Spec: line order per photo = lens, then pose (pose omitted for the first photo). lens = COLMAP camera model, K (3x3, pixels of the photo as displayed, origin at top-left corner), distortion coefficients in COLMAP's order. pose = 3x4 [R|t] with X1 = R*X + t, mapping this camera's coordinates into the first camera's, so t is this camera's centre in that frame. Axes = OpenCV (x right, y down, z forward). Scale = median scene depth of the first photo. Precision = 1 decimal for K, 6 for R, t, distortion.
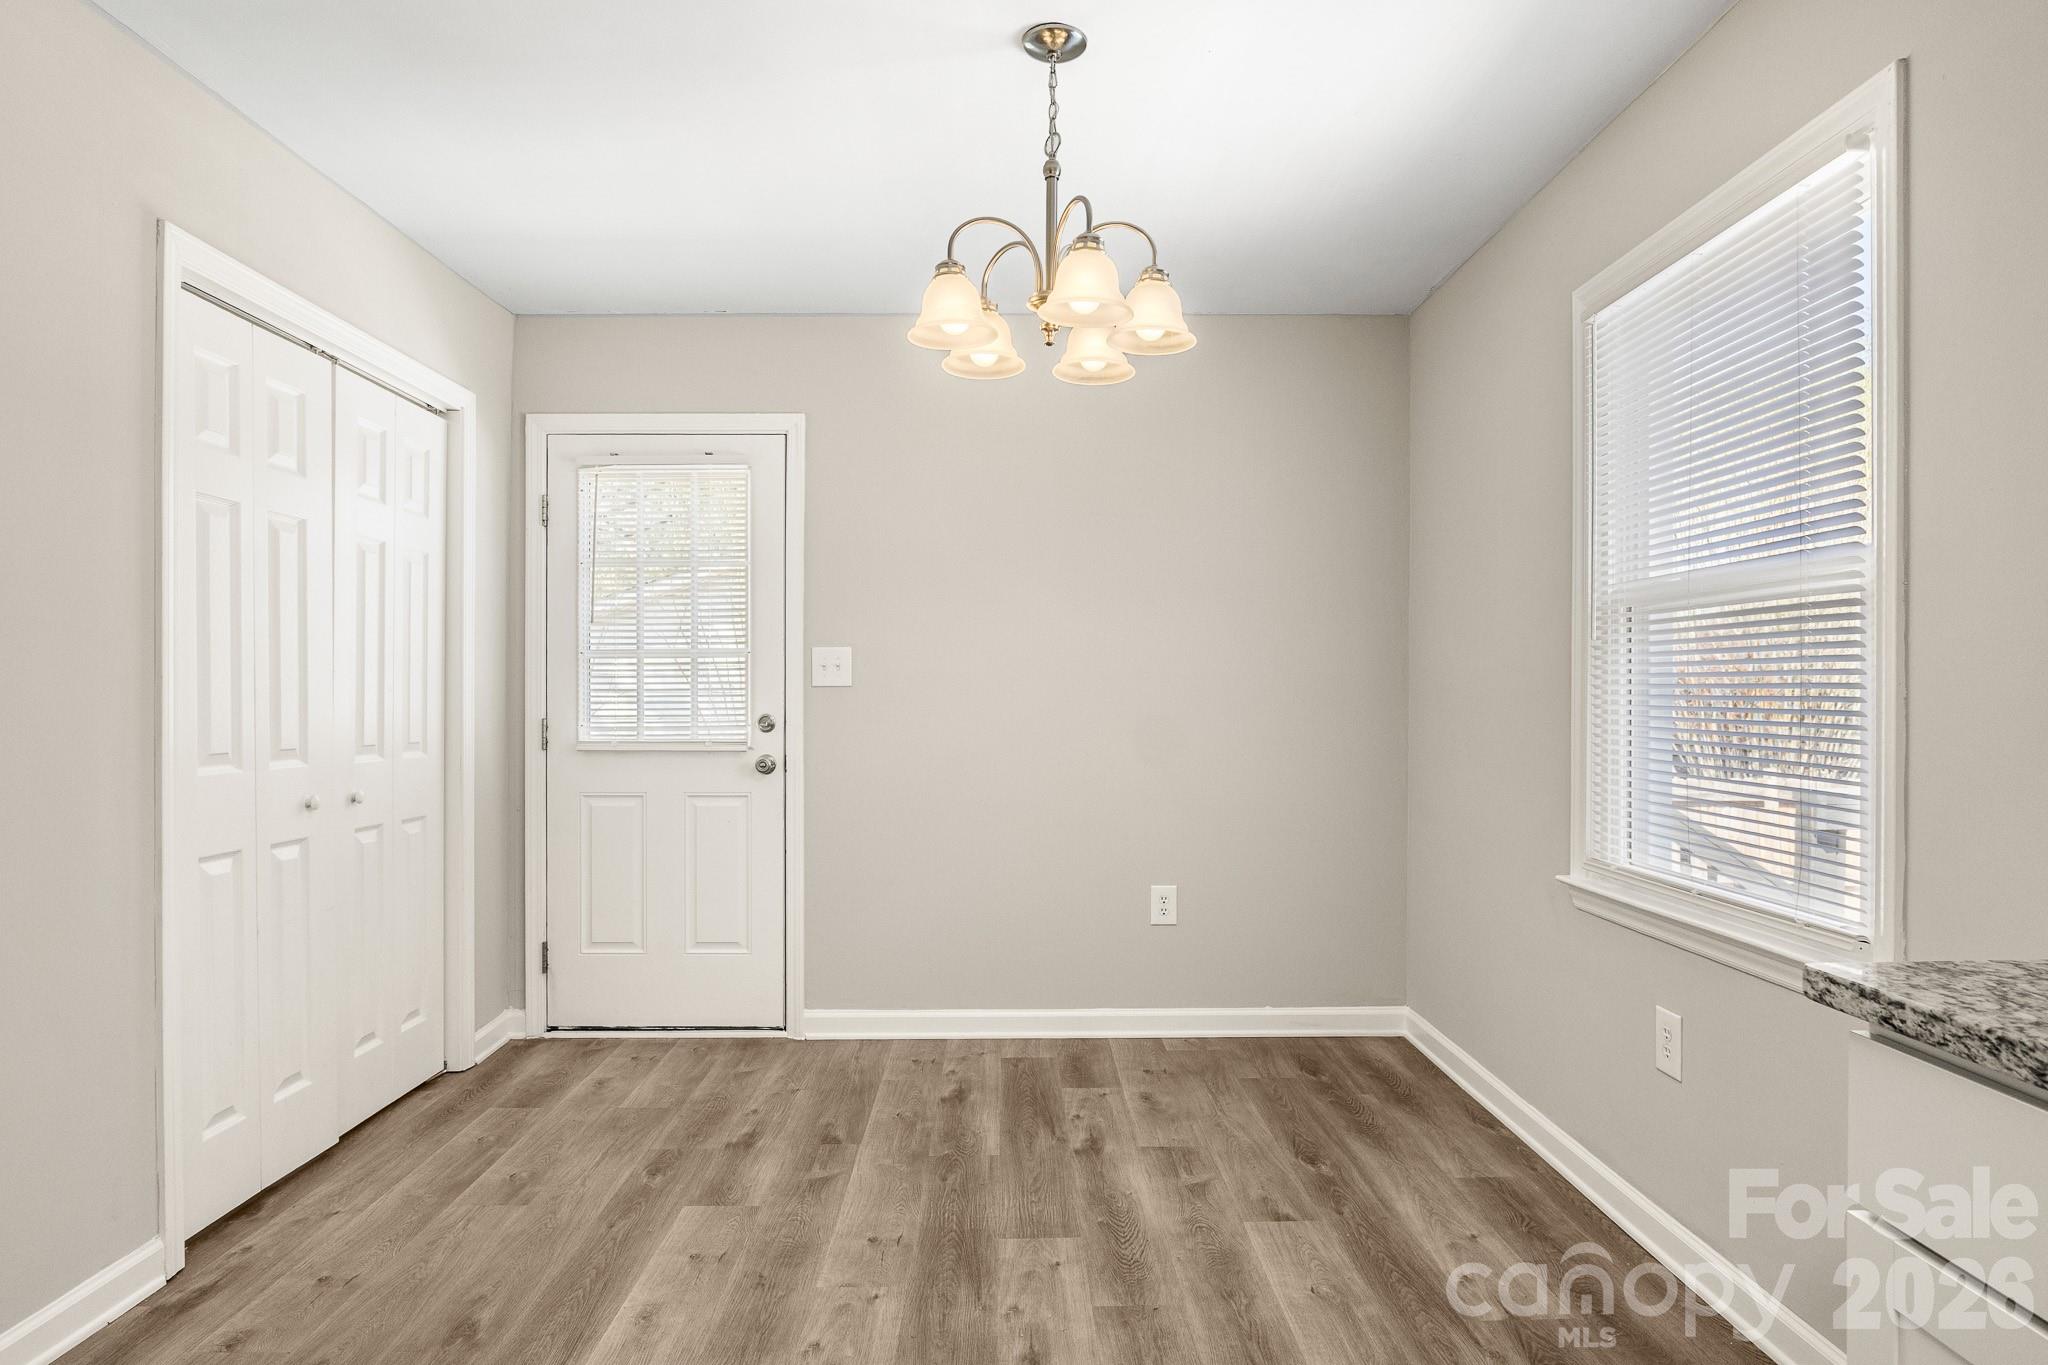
lens RADIAL K [[1196.6, 0, 1069.3], [0, 1196.6, 694.7], [0, 0, 1]] dist [-0.019620, 0.003479]
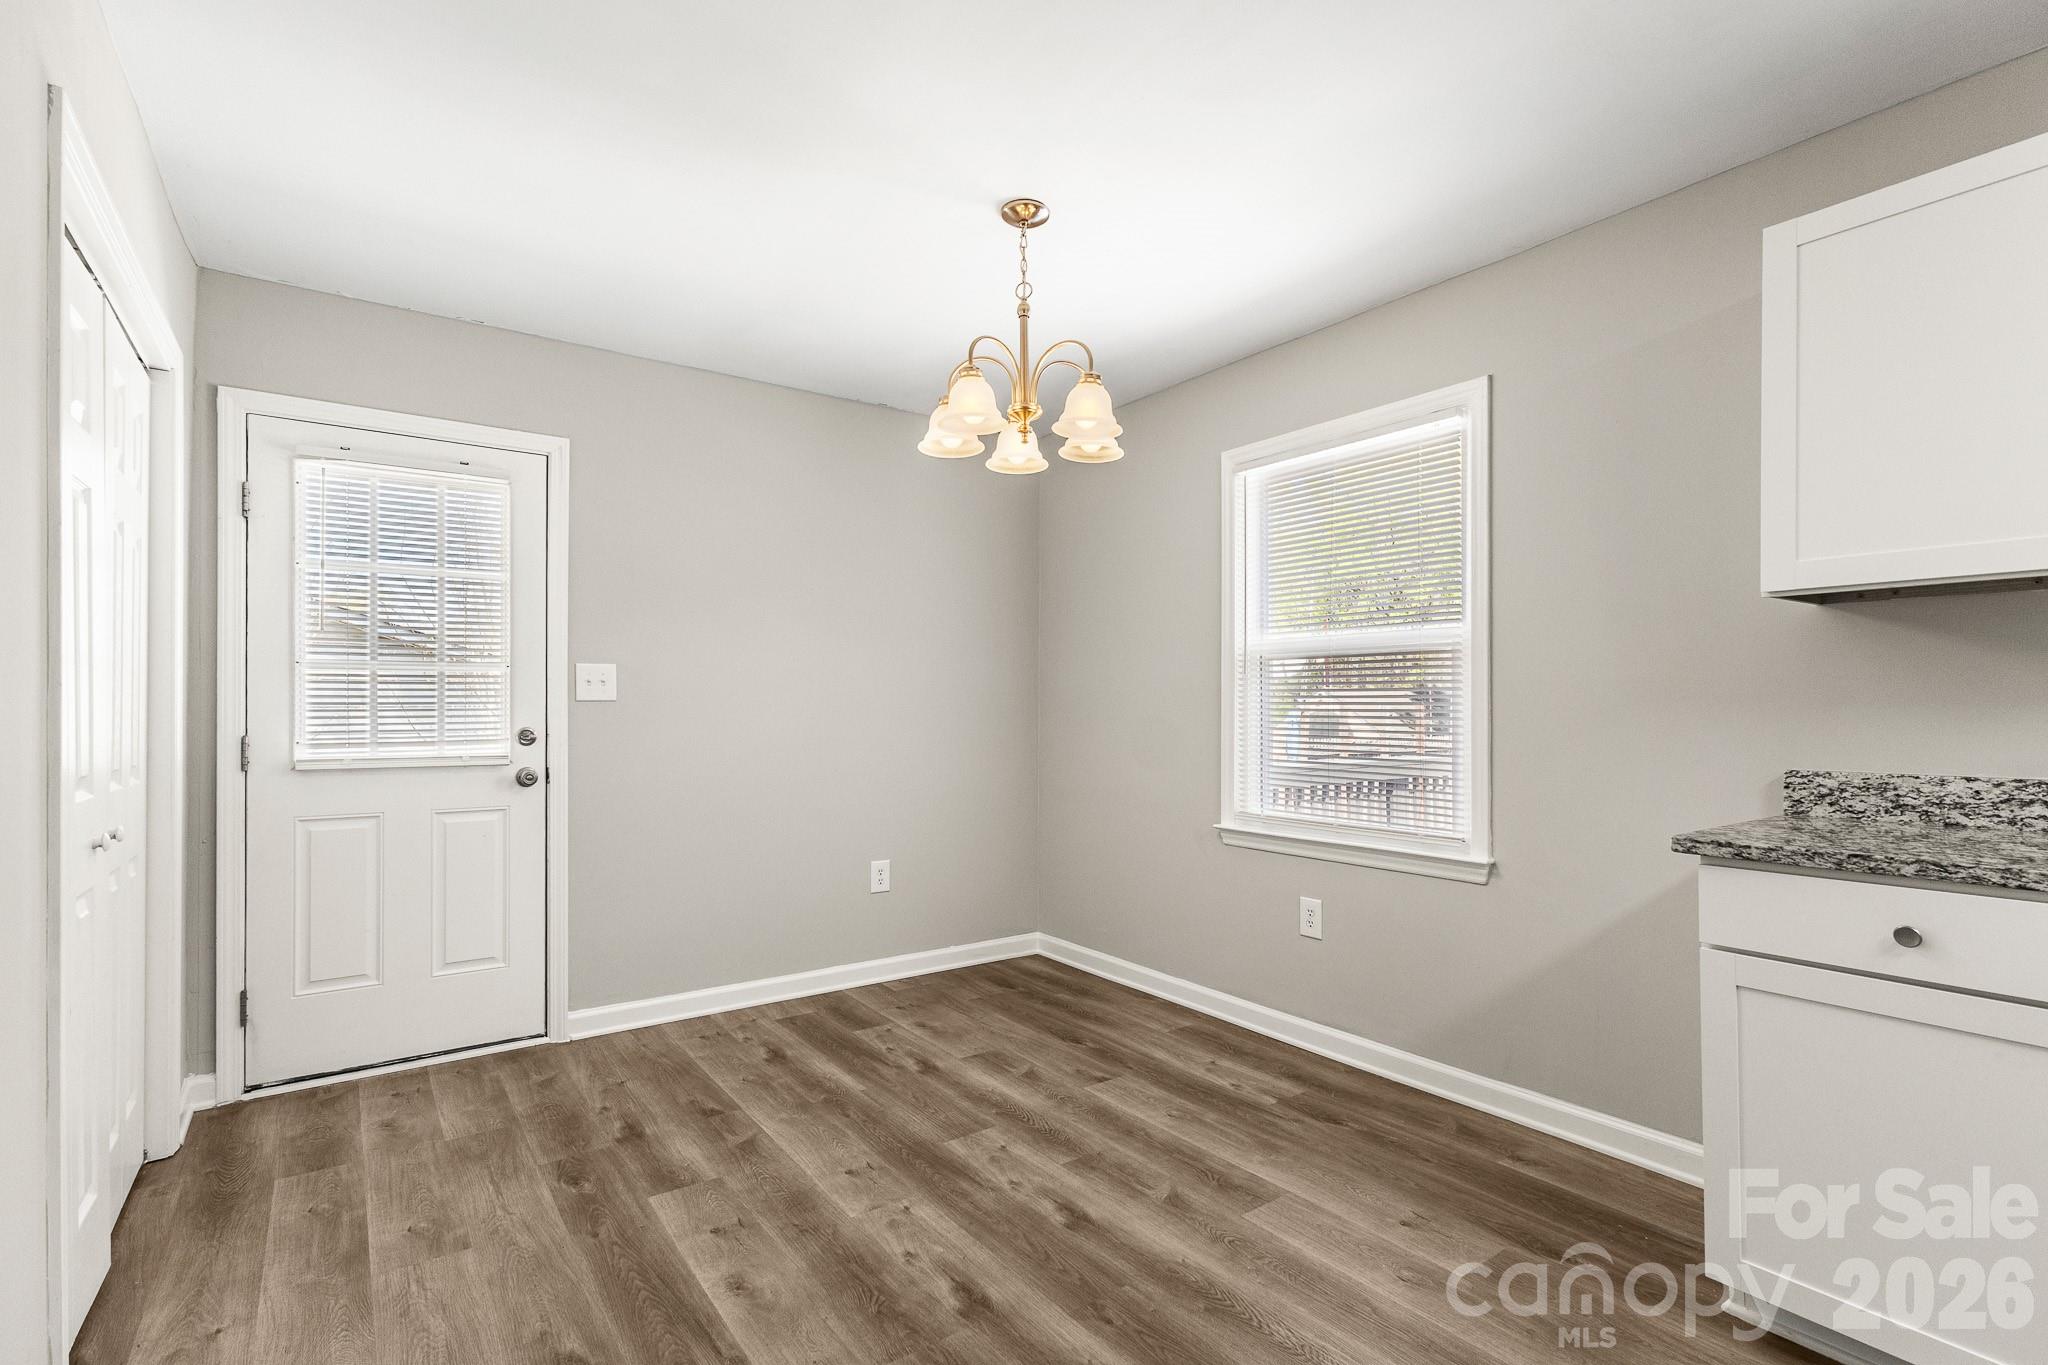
lens RADIAL K [[955.7, 0, 1079.6], [0, 955.7, 703.8], [0, 0, 1]] dist [0.004867, 0.000594]
pose [[0.813097, 0.002835, 0.582121, -0.403466], [-0.000076, 0.999989, -0.004764, -0.000362], [-0.582128, 0.003829, 0.813088, 0.074057]]
